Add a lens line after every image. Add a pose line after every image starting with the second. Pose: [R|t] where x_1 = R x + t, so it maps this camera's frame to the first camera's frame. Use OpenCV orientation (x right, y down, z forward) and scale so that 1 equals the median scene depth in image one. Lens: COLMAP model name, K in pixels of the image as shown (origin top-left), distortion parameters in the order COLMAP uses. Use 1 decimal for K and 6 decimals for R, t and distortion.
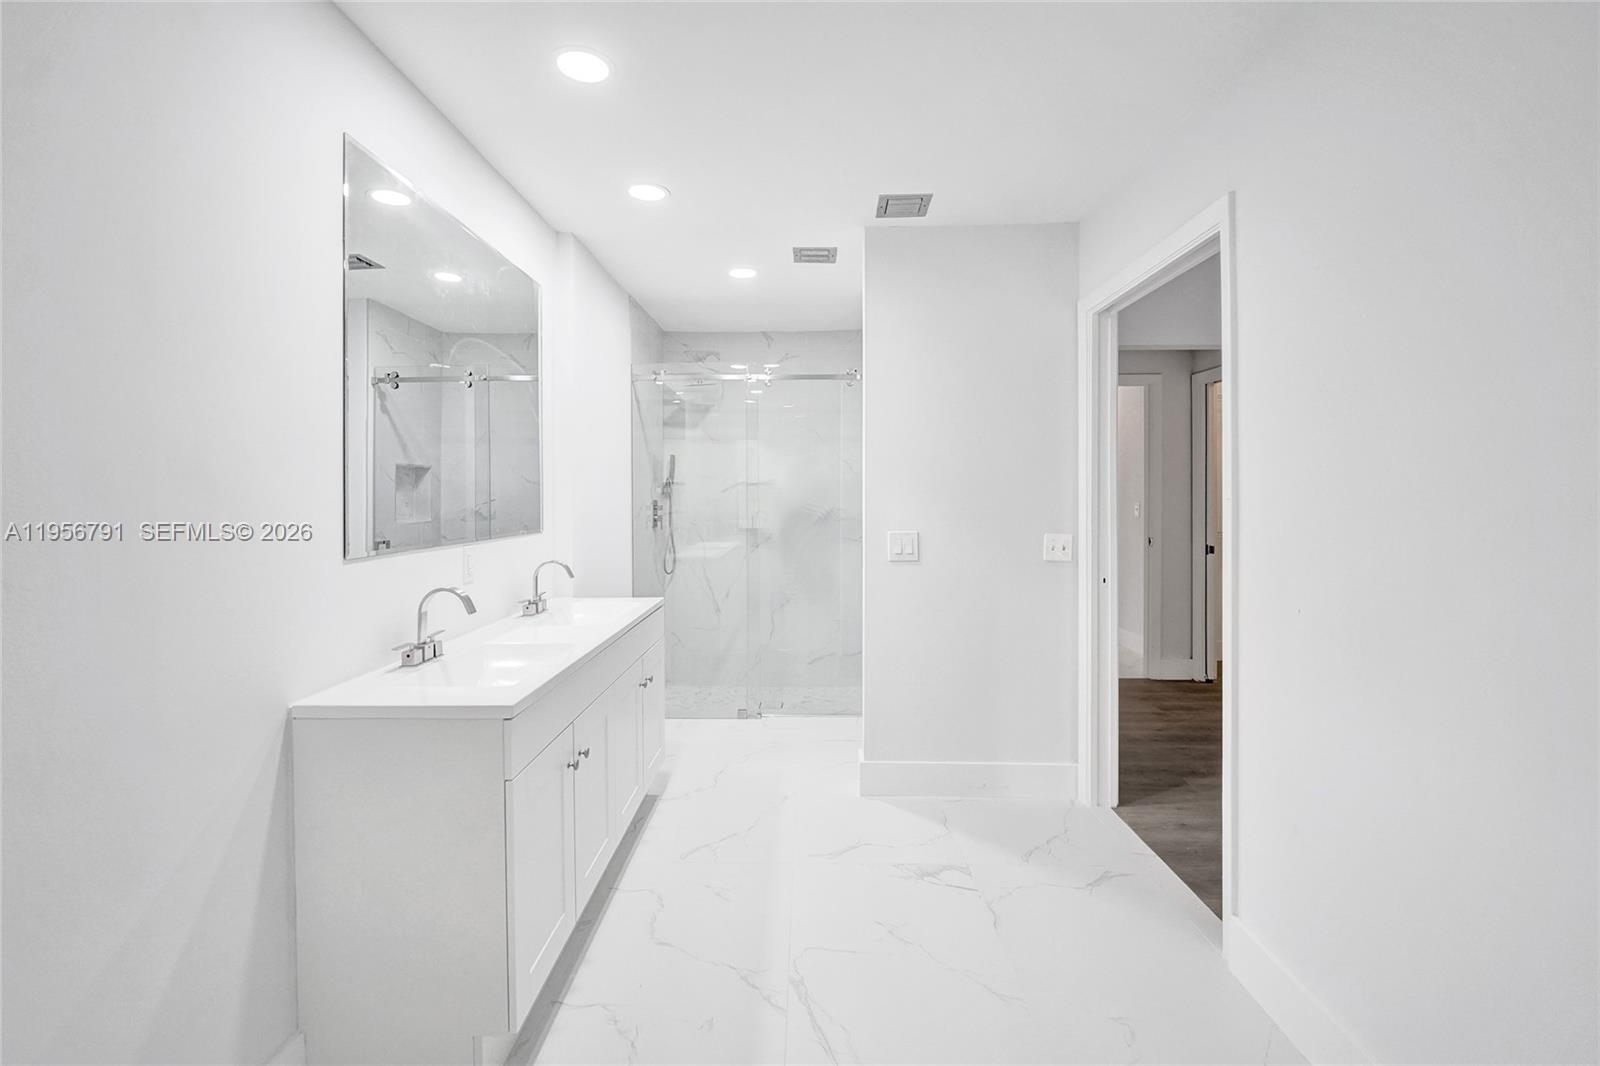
lens RADIAL K [[667.6, 0, 797.3], [0, 667.6, 532.3], [0, 0, 1]] dist [-0.024279, -0.000121]
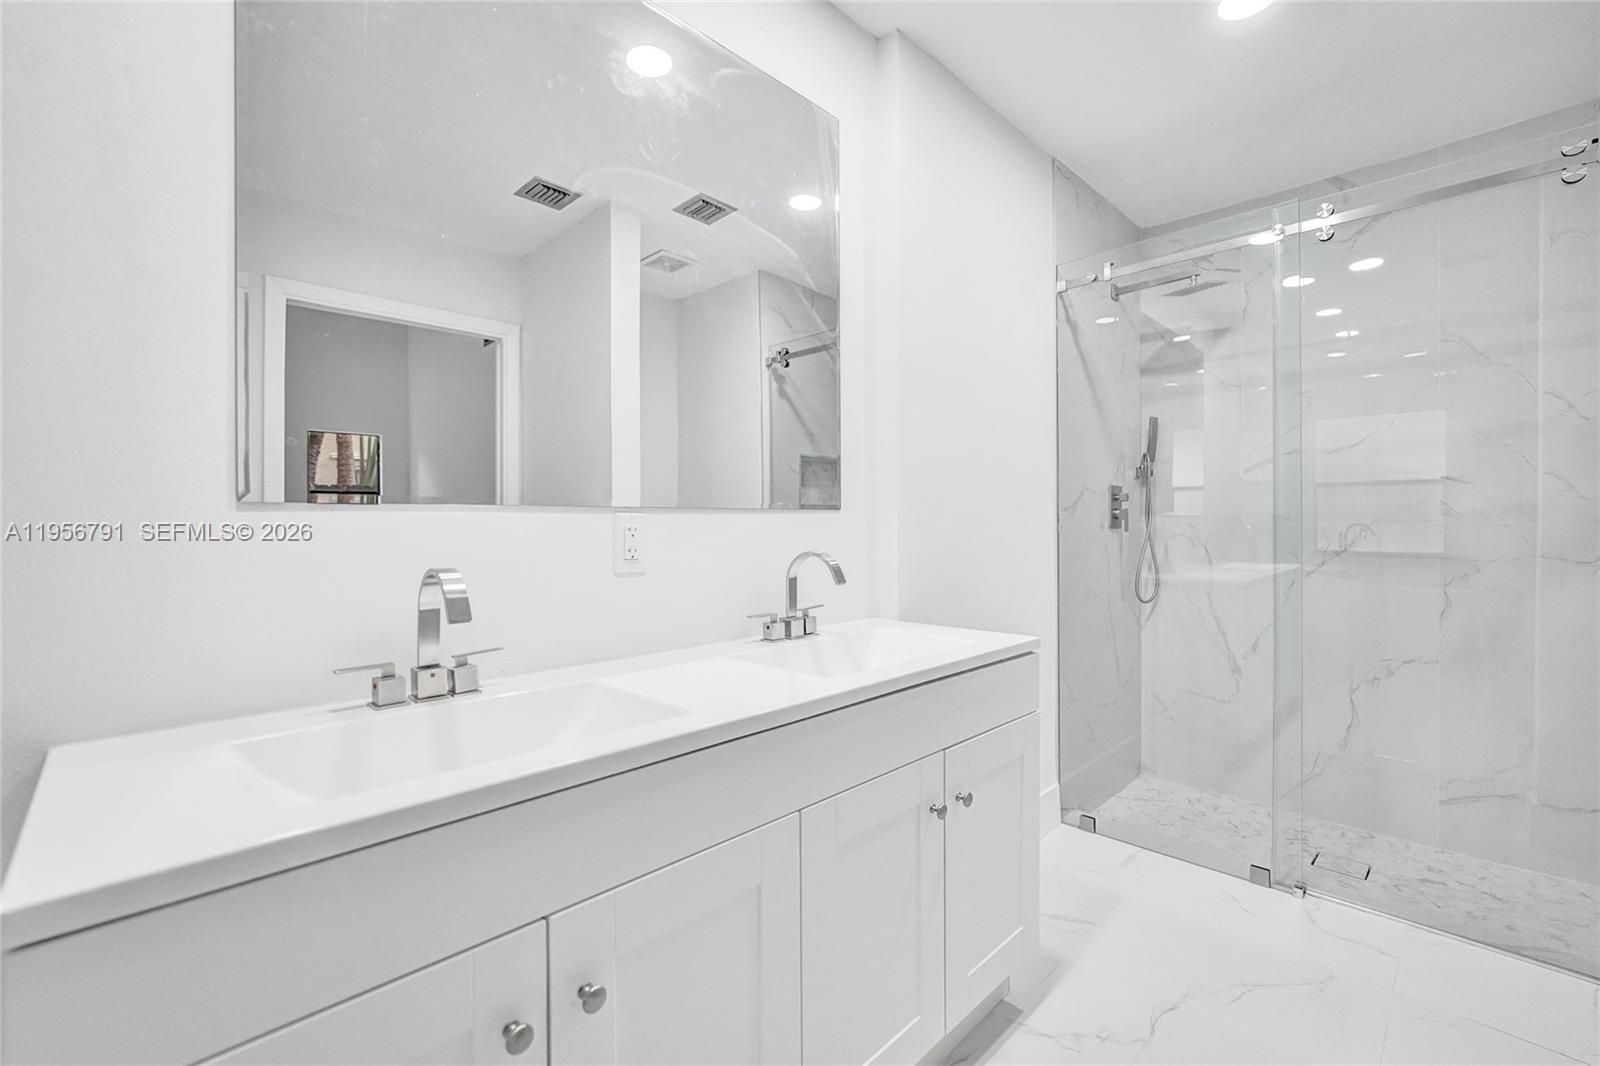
lens RADIAL K [[675.3, 0, 756.6], [0, 675.3, 535.5], [0, 0, 1]] dist [-0.026238, 0.000081]
pose [[0.687126, 0.007927, -0.726495, 0.019557], [-0.029793, 0.999407, -0.017274, 0.022019], [0.725927, 0.033514, 0.686955, 0.312175]]
